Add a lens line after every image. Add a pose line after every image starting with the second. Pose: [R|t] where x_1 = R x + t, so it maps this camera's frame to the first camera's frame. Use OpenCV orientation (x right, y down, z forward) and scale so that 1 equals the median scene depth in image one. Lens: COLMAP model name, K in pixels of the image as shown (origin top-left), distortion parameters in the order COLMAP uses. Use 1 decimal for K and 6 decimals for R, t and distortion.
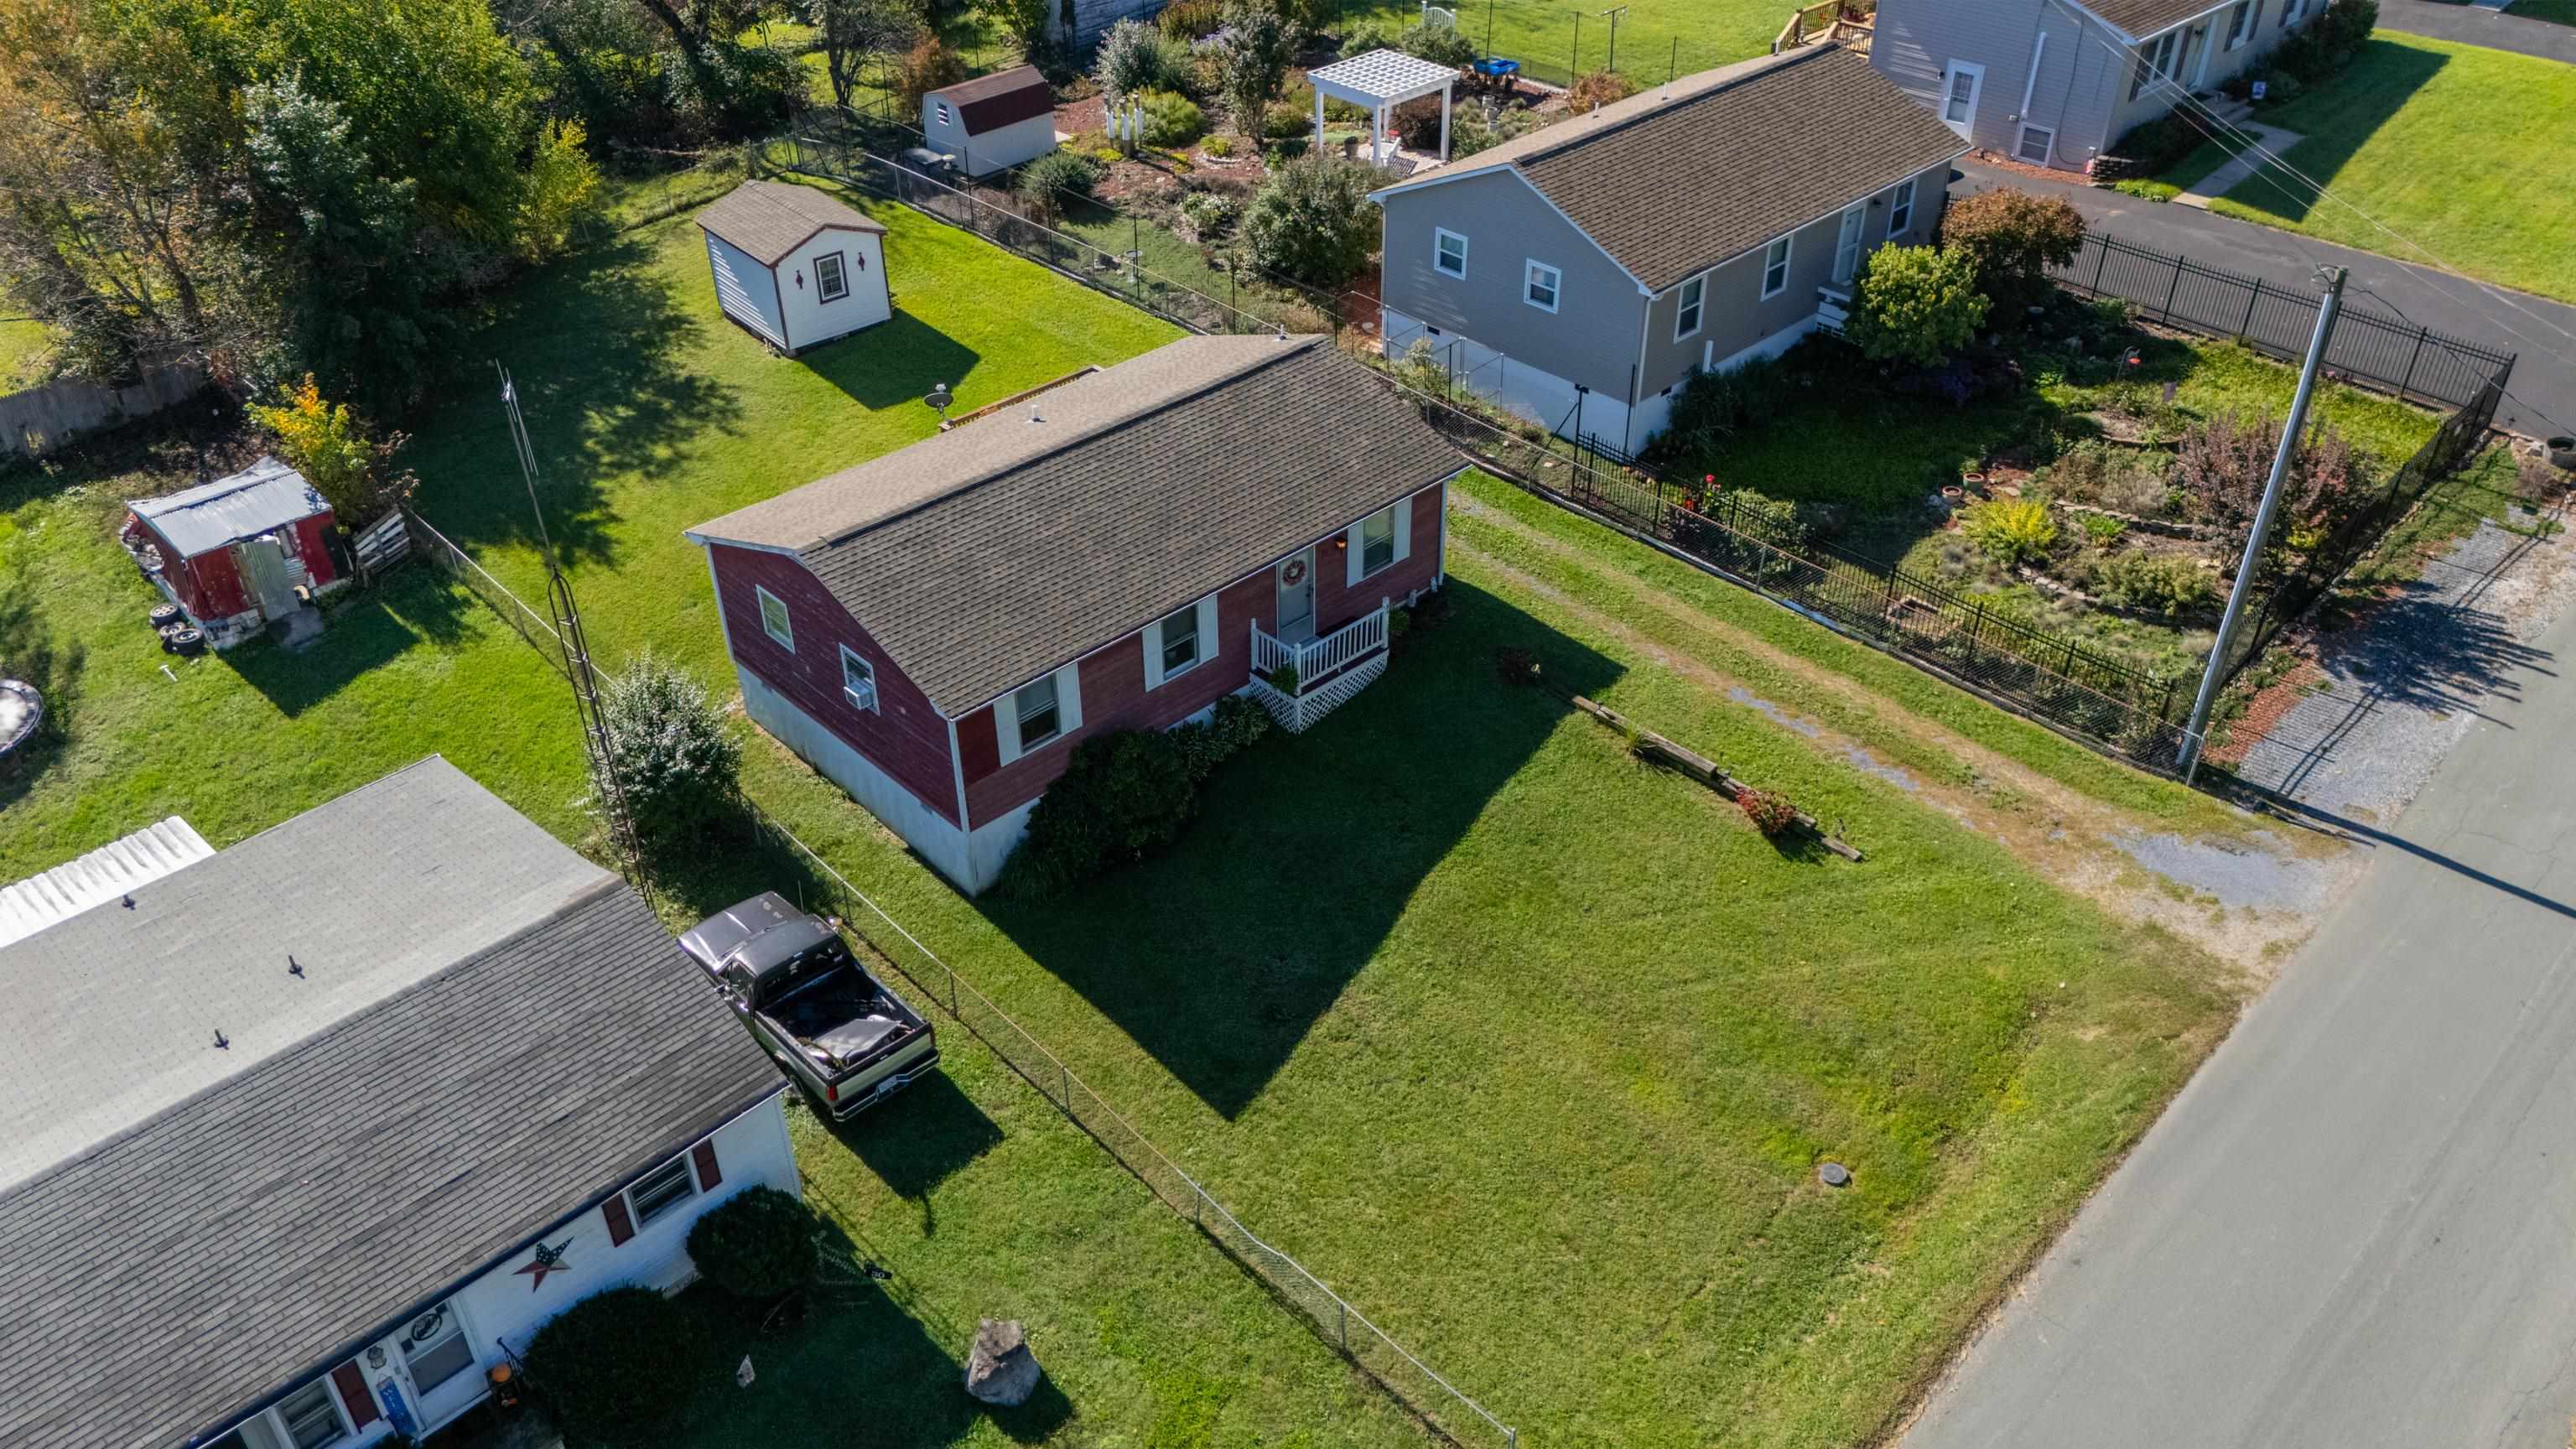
lens RADIAL K [[1902.4, 0, 1288.0], [0, 1902.4, 724.5], [0, 0, 1]] dist [0.072948, -0.065649]
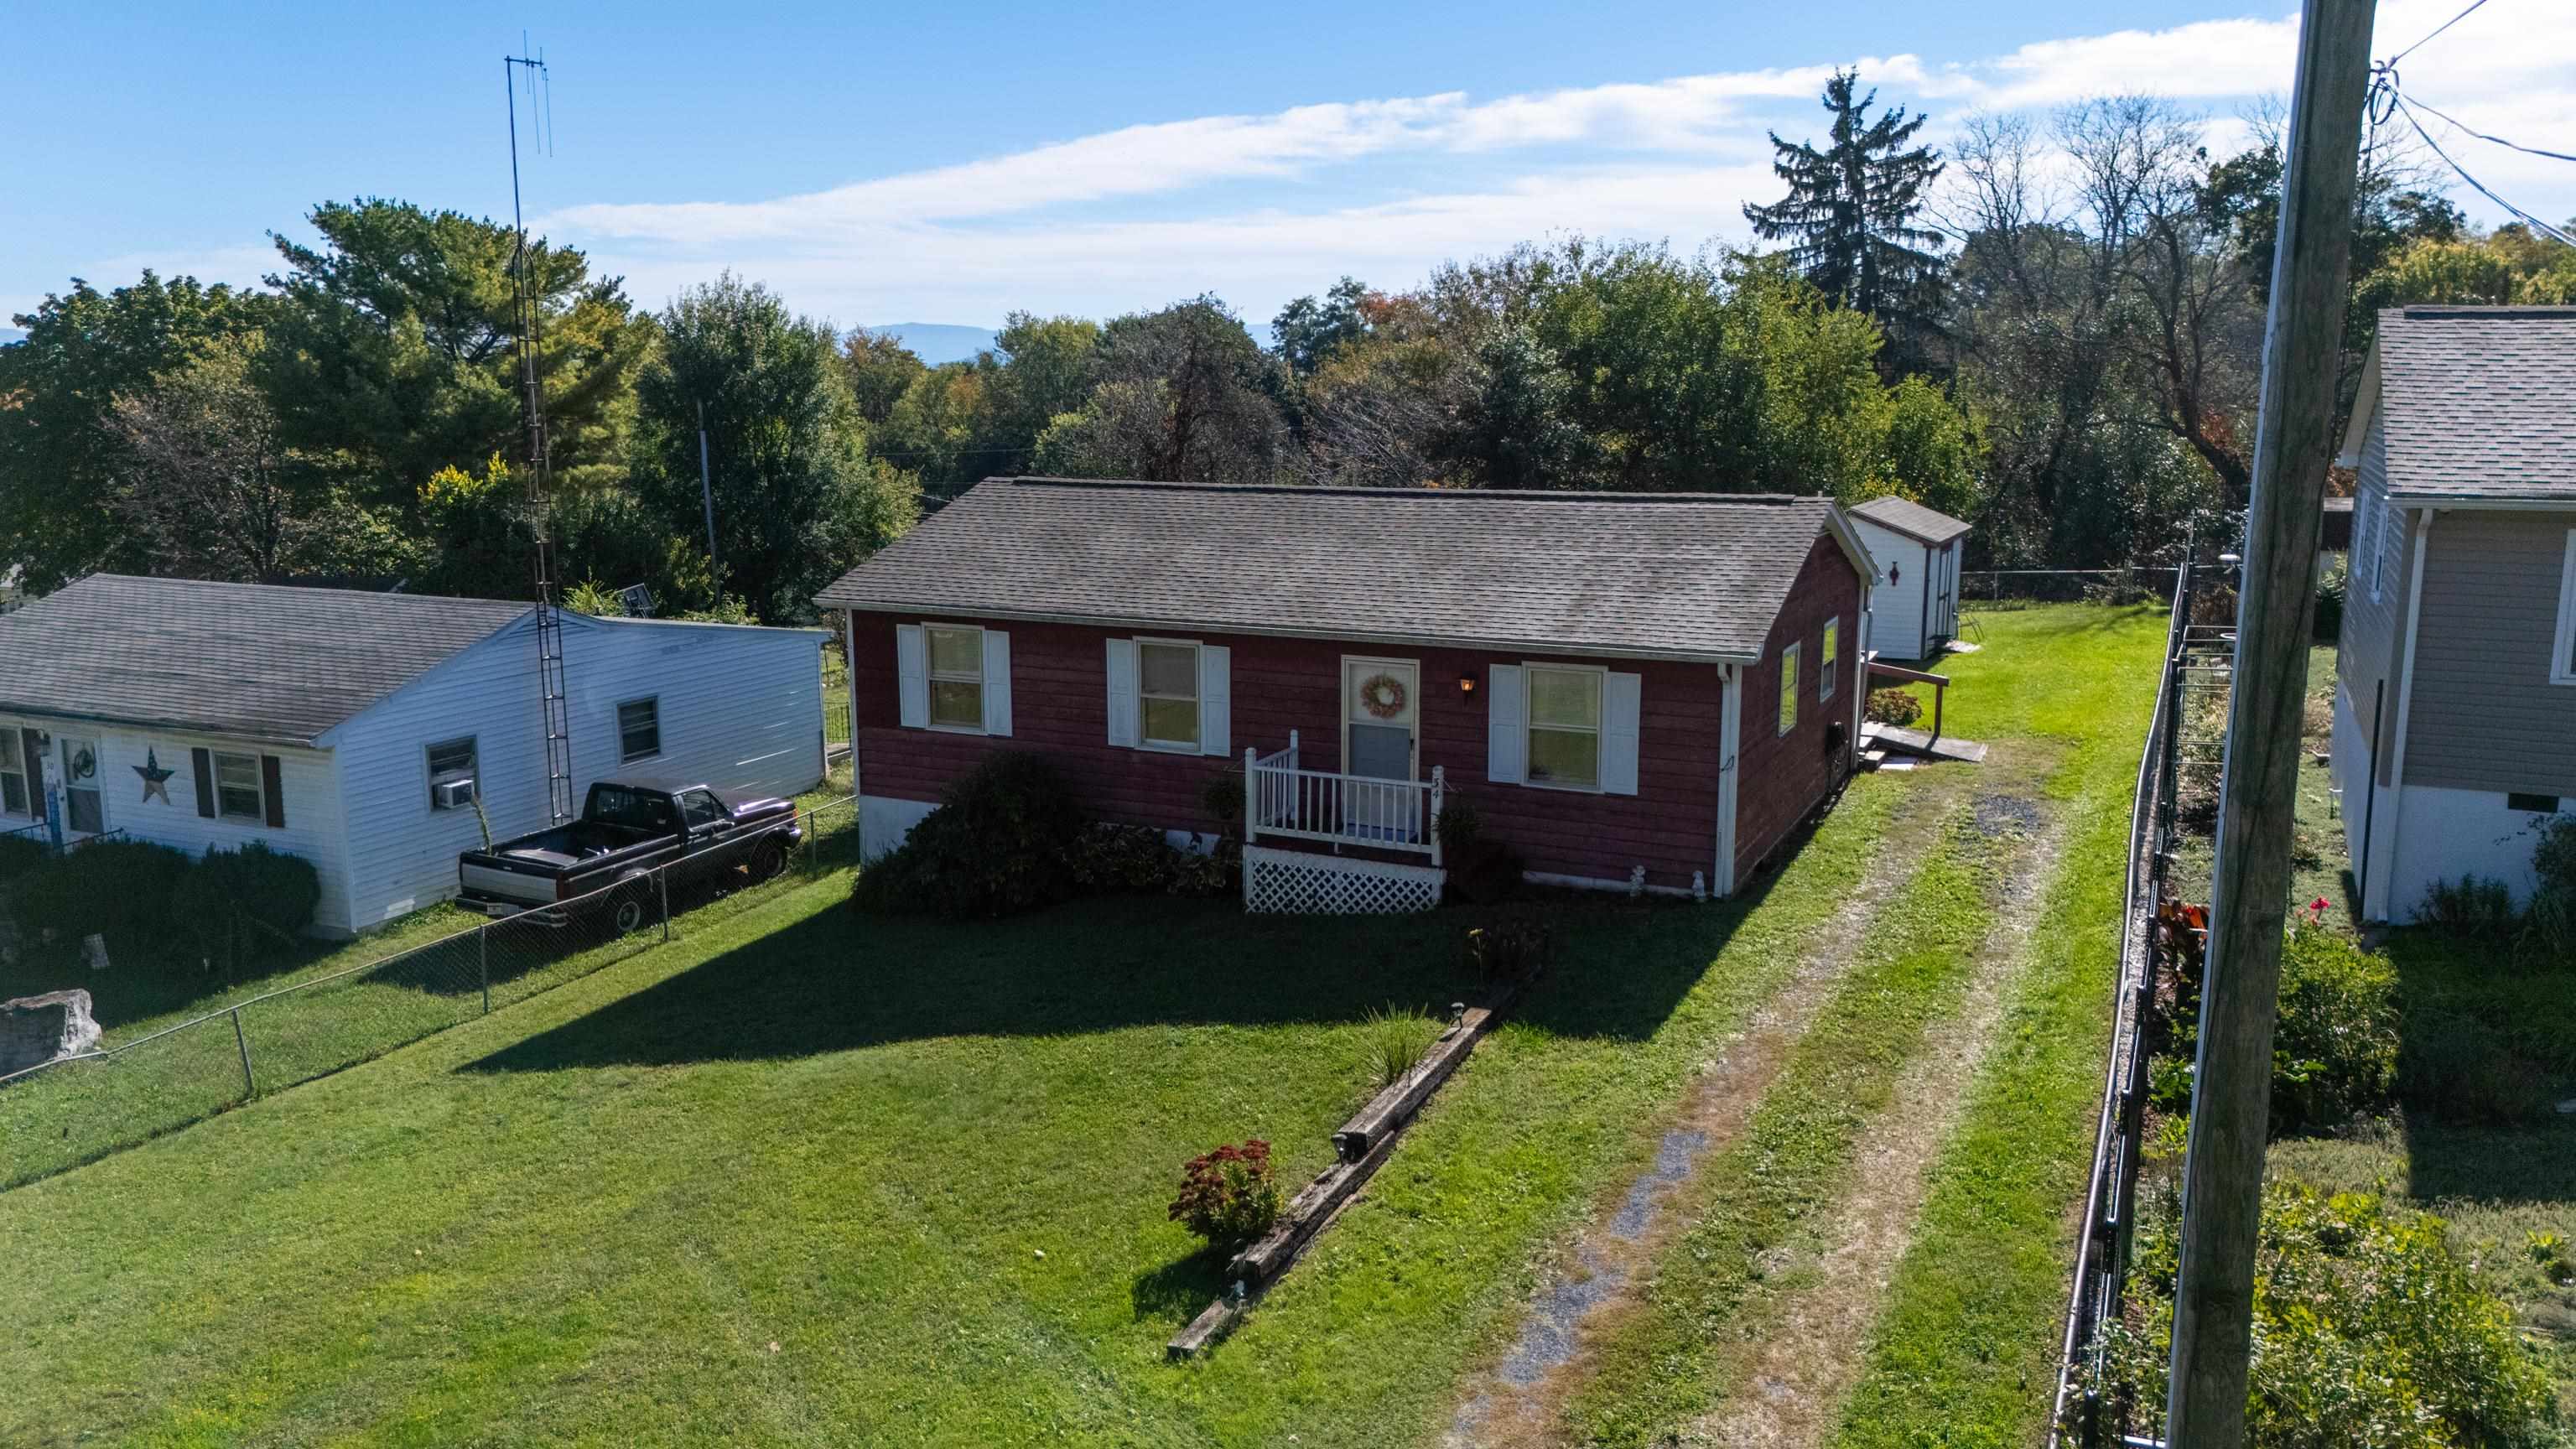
lens RADIAL K [[1902.4, 0, 1288.0], [0, 1902.4, 724.5], [0, 0, 1]] dist [0.072948, -0.065649]
pose [[0.356818, 0.180478, -0.916575, 0.505247], [-0.544142, 0.837682, -0.046888, -0.022415], [0.759336, 0.515477, 0.397105, 0.644680]]
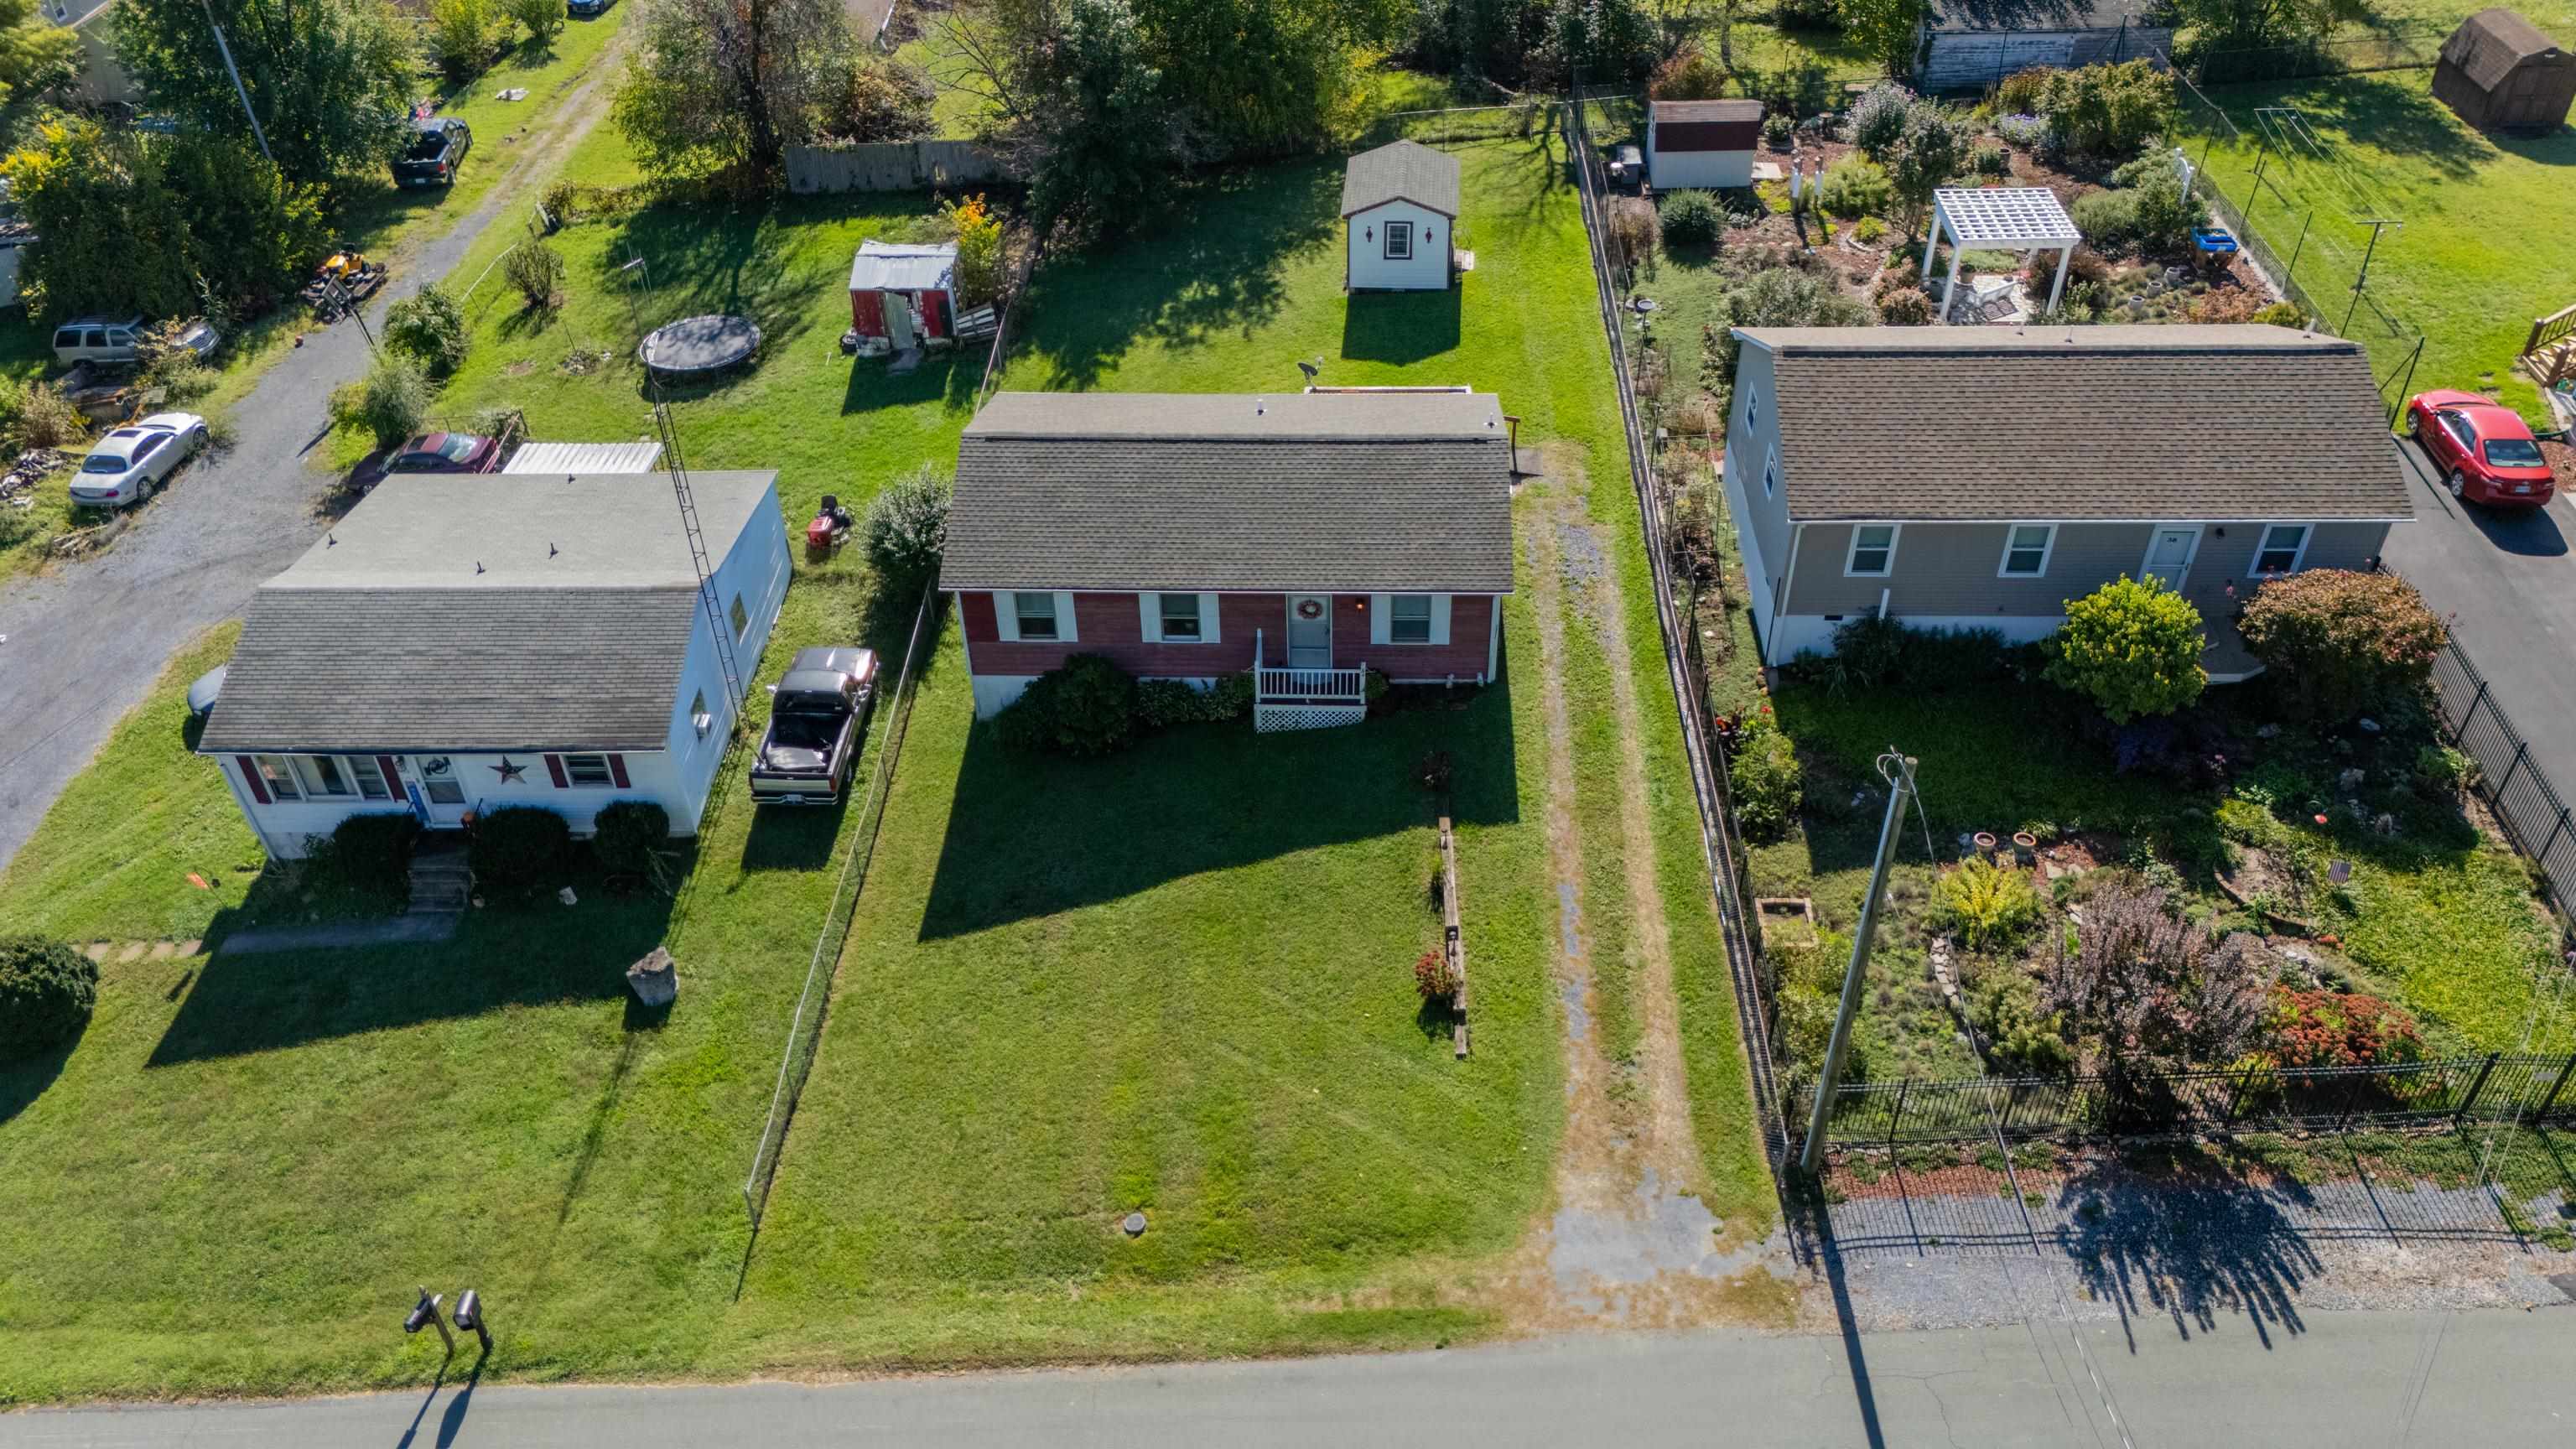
lens RADIAL K [[1902.4, 0, 1288.0], [0, 1902.4, 724.5], [0, 0, 1]] dist [0.072948, -0.065649]
pose [[0.699648, 0.454112, -0.551611, 0.594719], [-0.406773, 0.887870, 0.214996, -0.232793], [0.587391, 0.073959, 0.805917, 0.045365]]
